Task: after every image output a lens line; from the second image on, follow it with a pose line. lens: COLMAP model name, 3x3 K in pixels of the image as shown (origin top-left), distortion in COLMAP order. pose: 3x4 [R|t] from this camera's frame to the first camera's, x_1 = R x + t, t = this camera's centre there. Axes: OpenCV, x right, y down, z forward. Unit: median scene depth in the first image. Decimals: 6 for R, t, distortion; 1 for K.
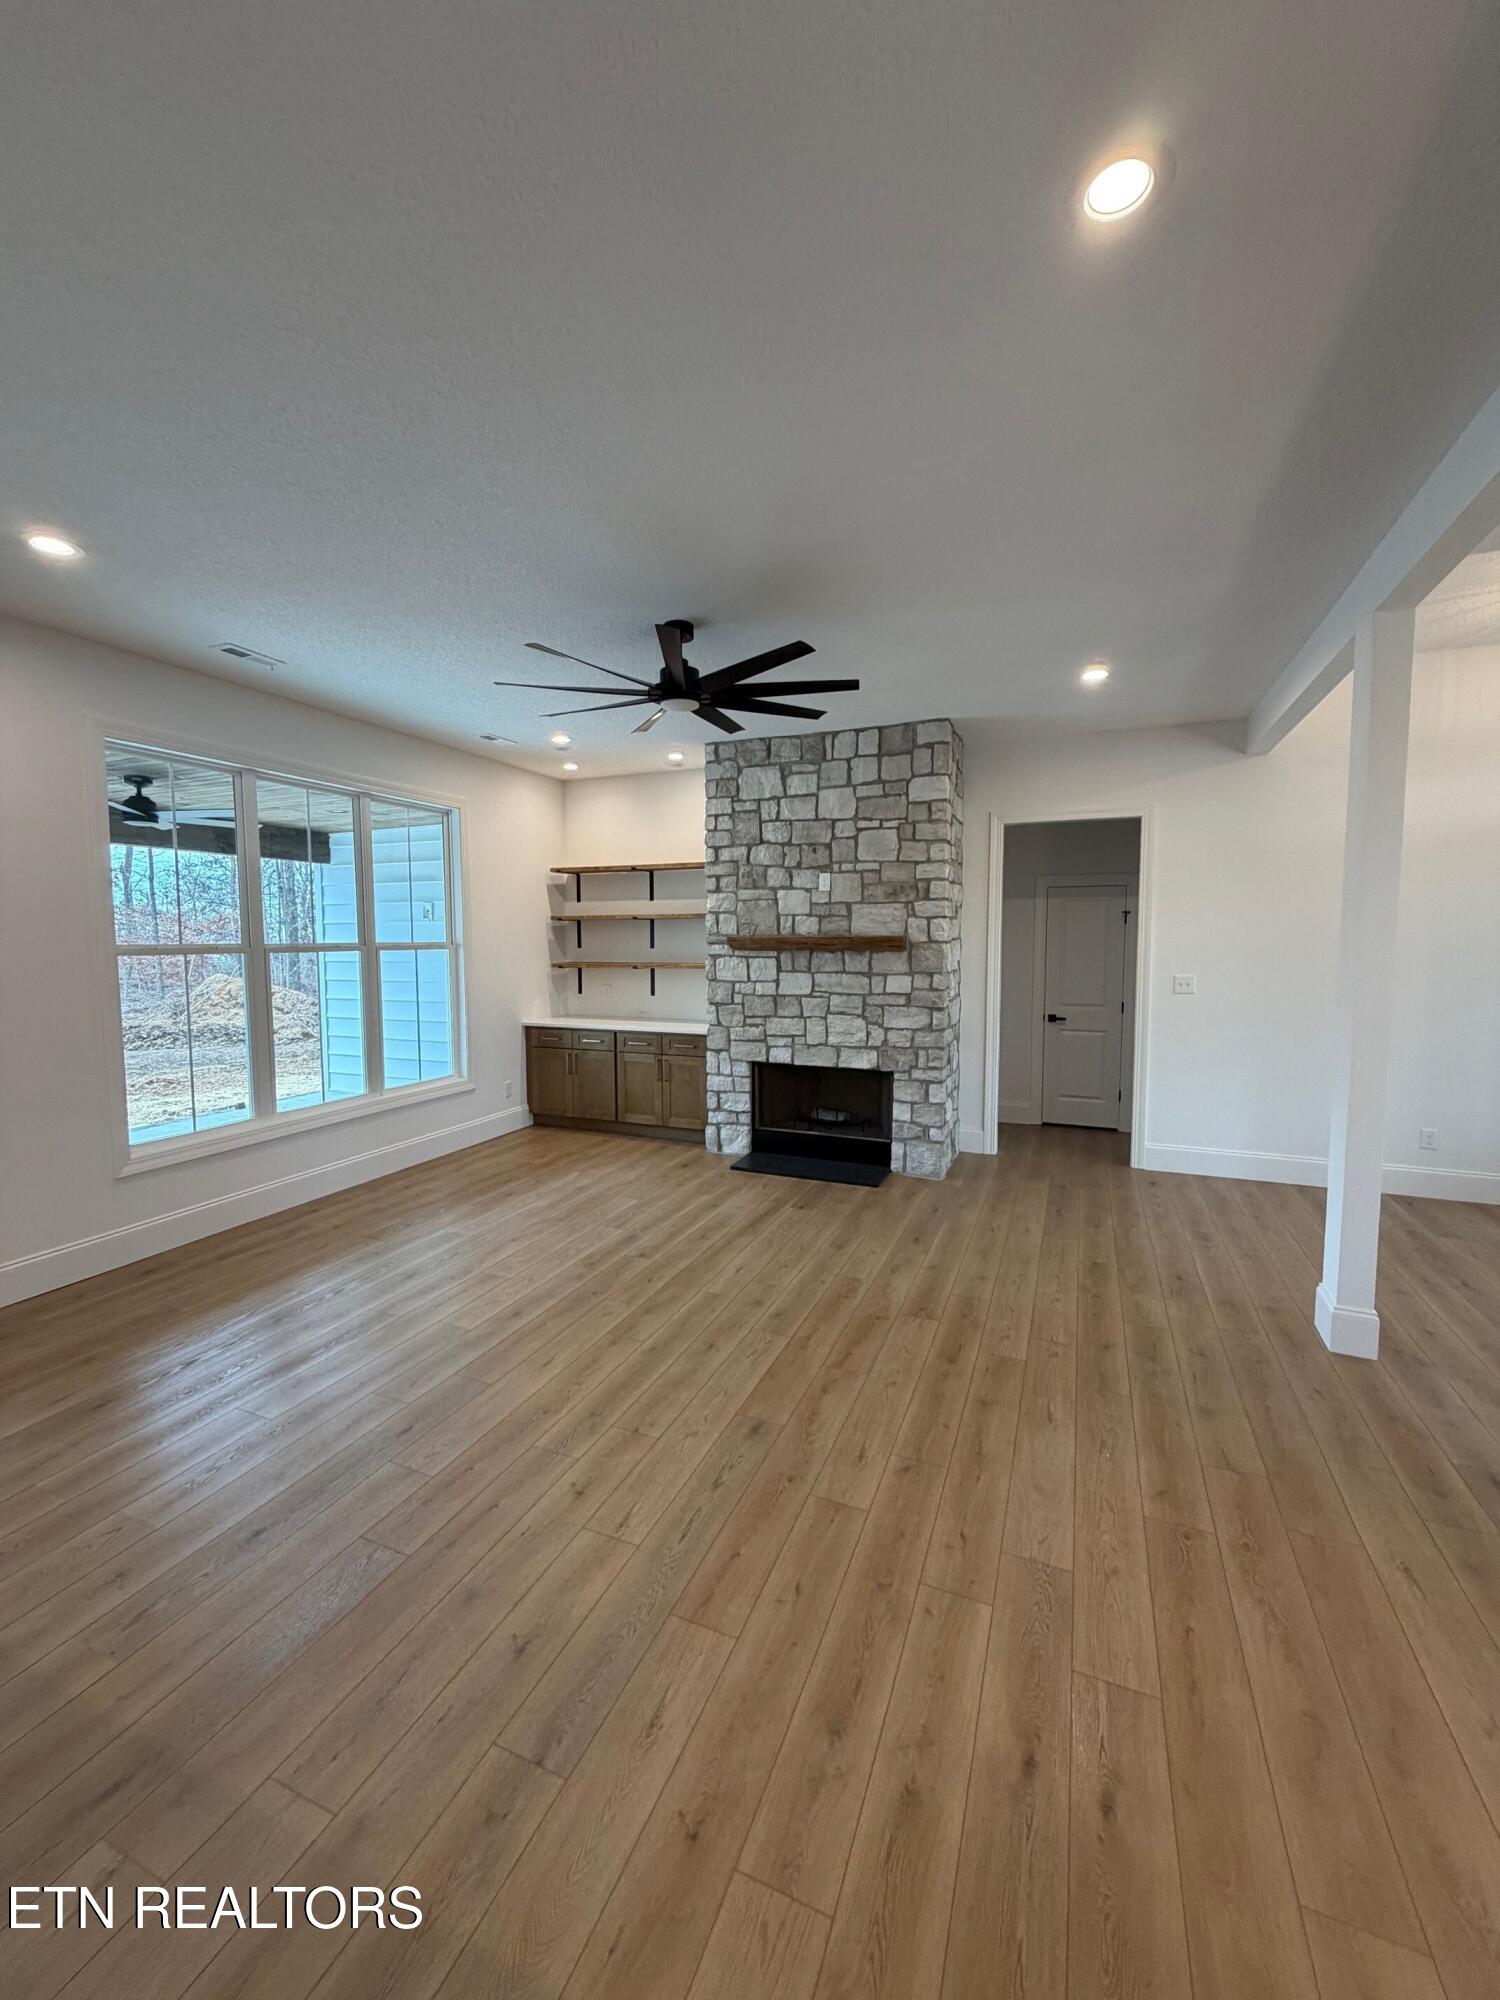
lens RADIAL K [[799.8, 0, 753.8], [0, 799.8, 994.2], [0, 0, 1]] dist [-0.002381, 0.000685]
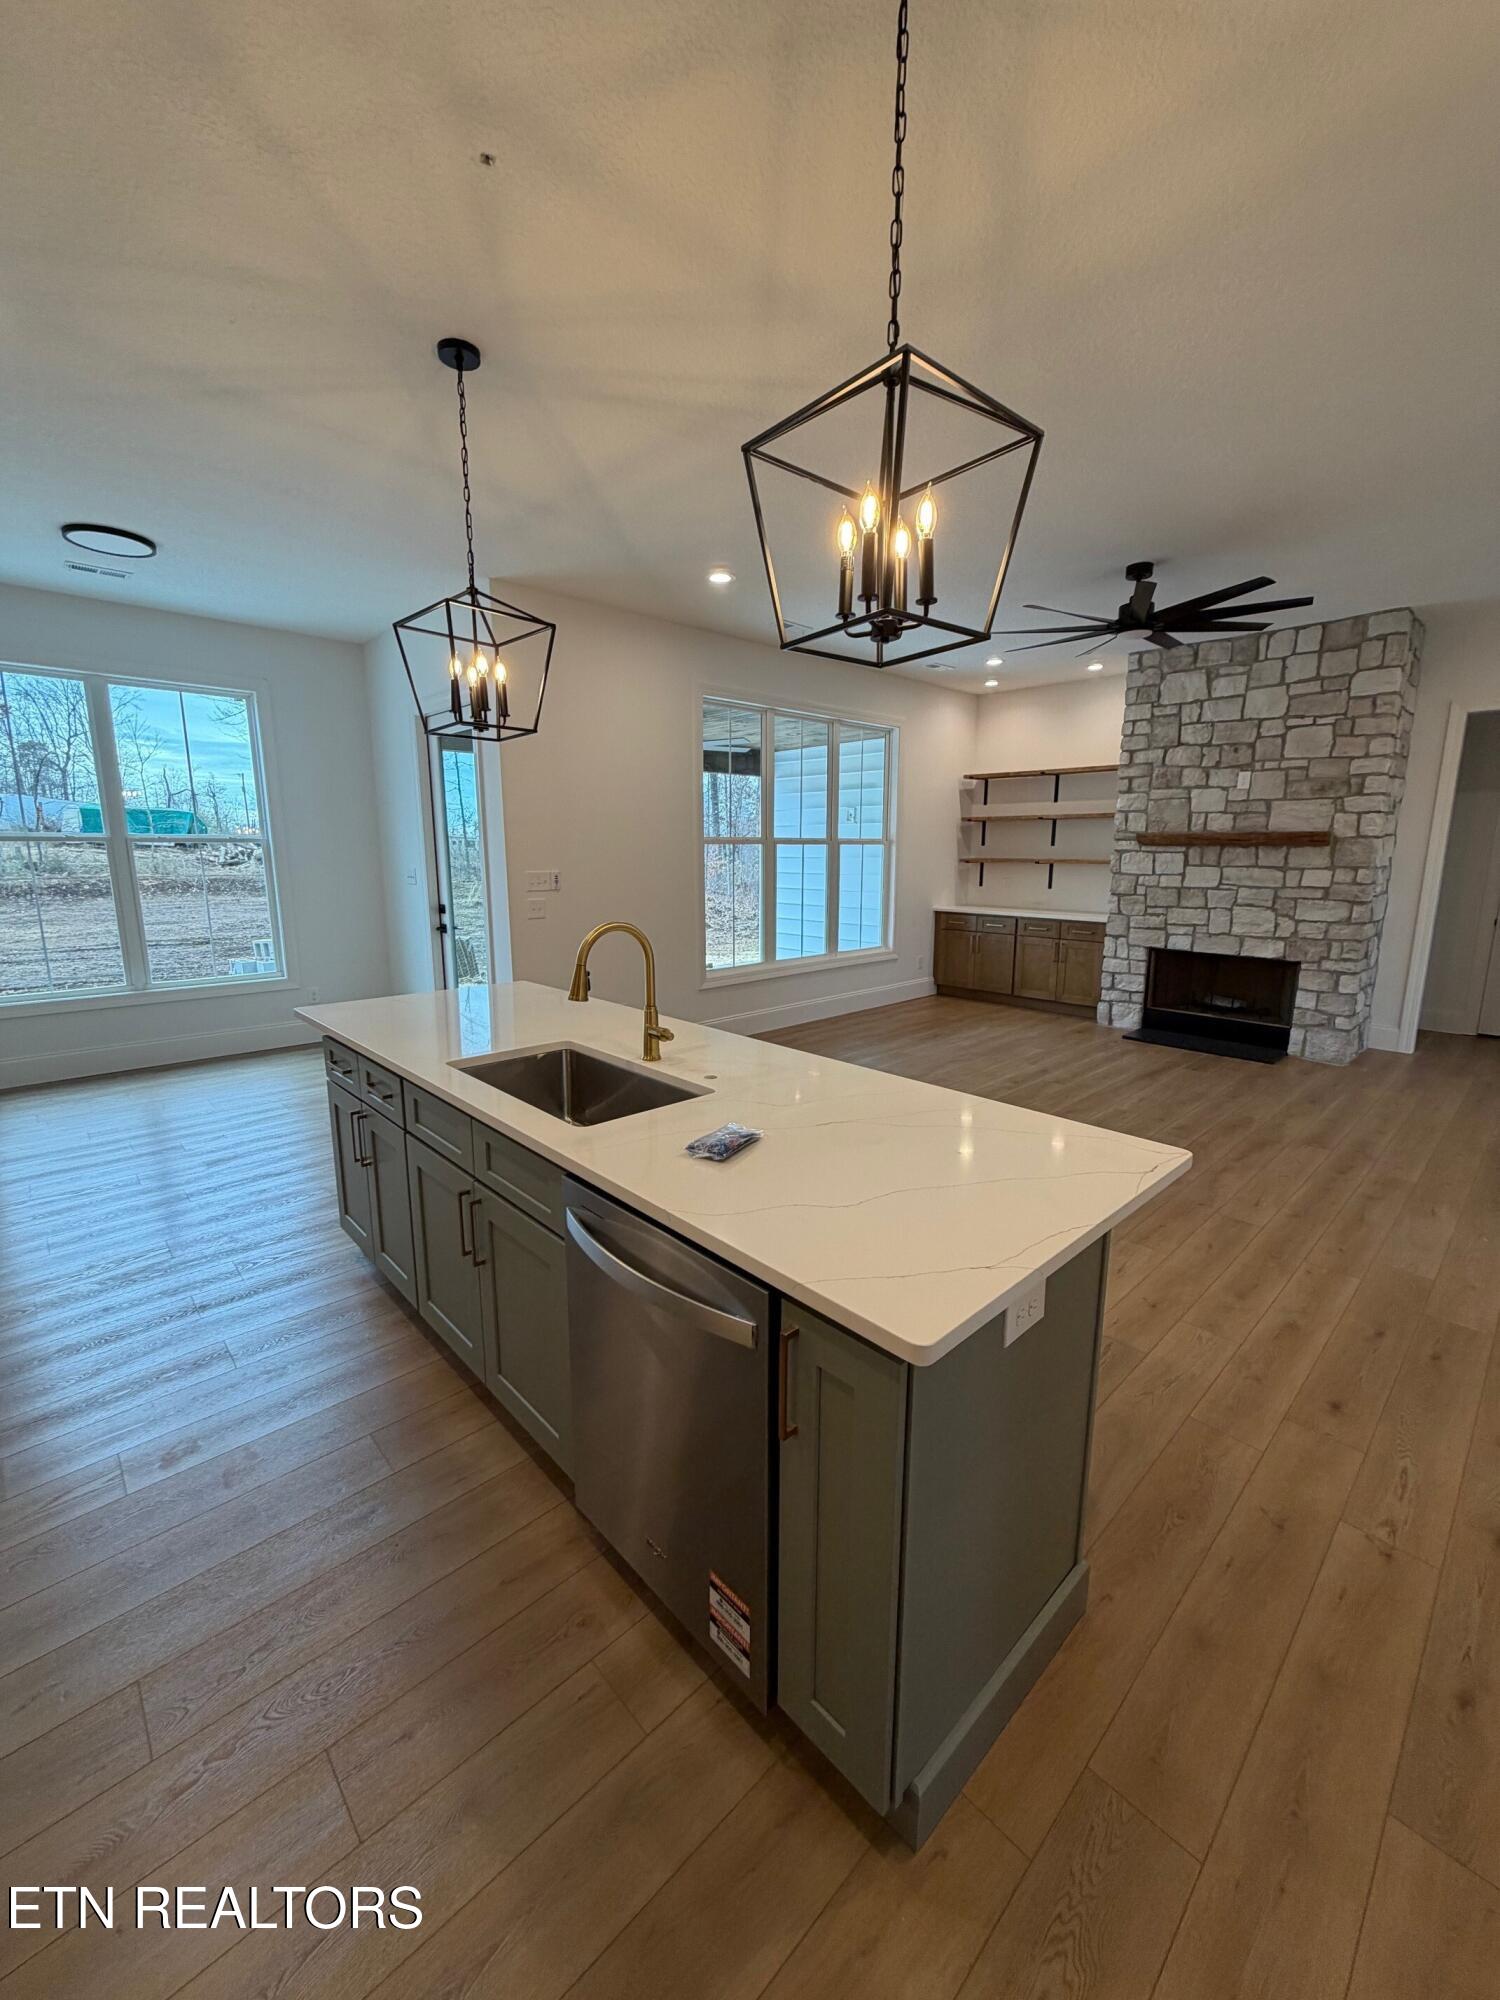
lens RADIAL K [[799.8, 0, 746.3], [0, 799.8, 994.8], [0, 0, 1]] dist [-0.002381, 0.000685]
pose [[0.911771, 0.078266, -0.403172, -0.069119], [-0.031830, 0.992188, 0.120627, 0.038232], [0.409463, -0.097151, 0.907139, -0.281289]]
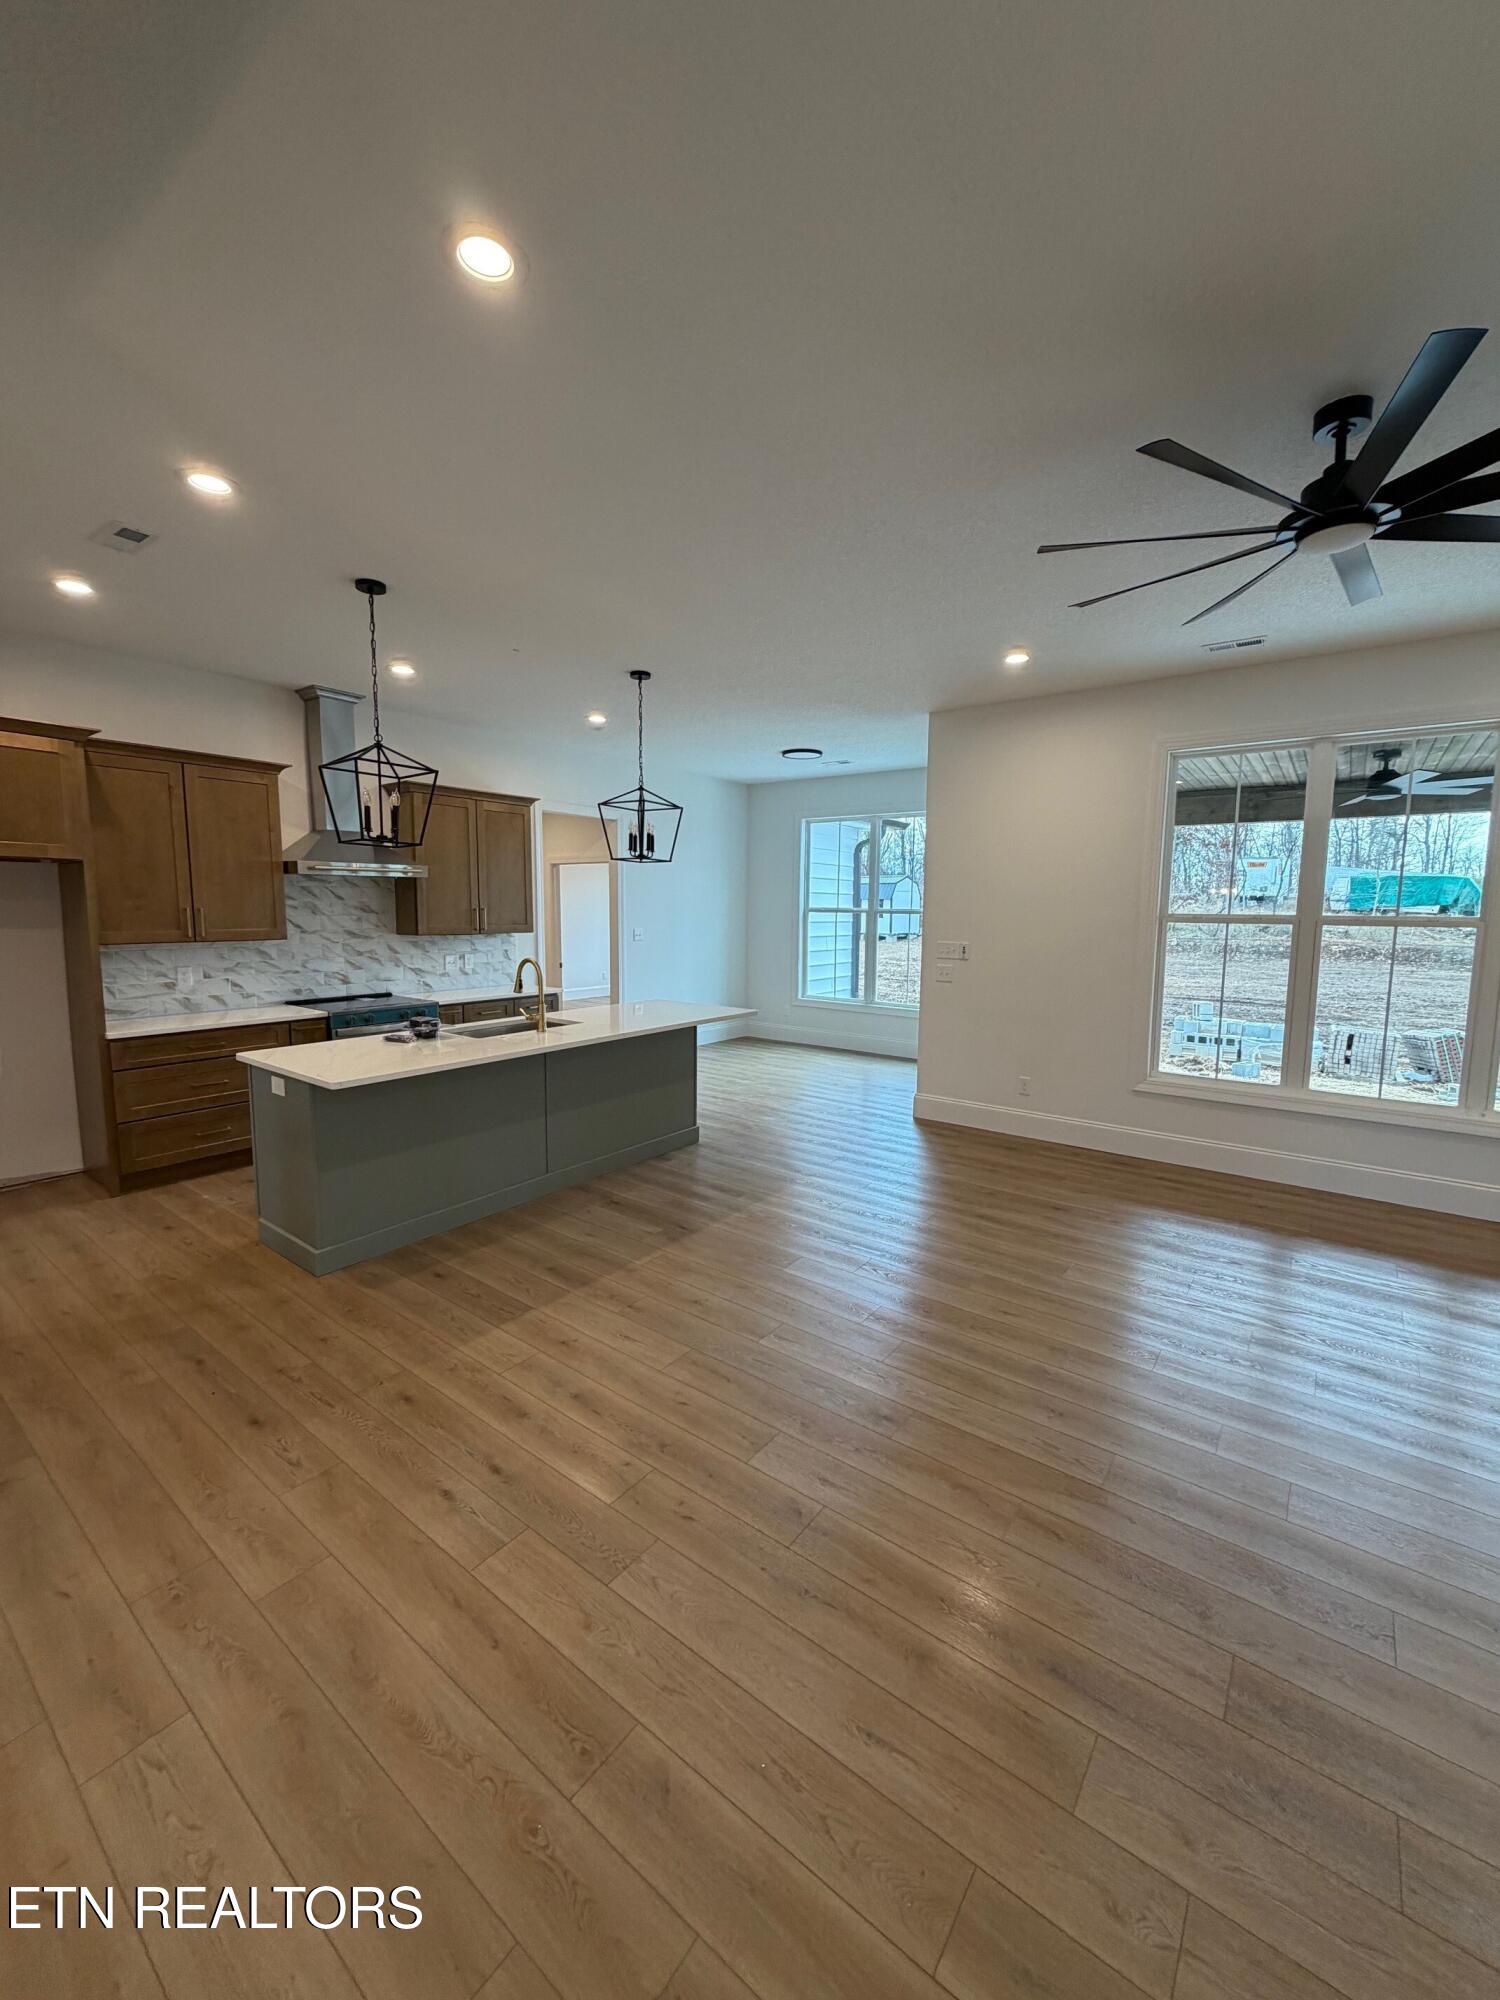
lens RADIAL K [[799.8, 0, 748.7], [0, 799.8, 997.7], [0, 0, 1]] dist [-0.002381, 0.000685]
pose [[-0.260041, 0.112131, -0.959065, 0.463666], [-0.076499, 0.987720, 0.136224, -0.038822], [0.962563, 0.108791, -0.248270, 0.518854]]
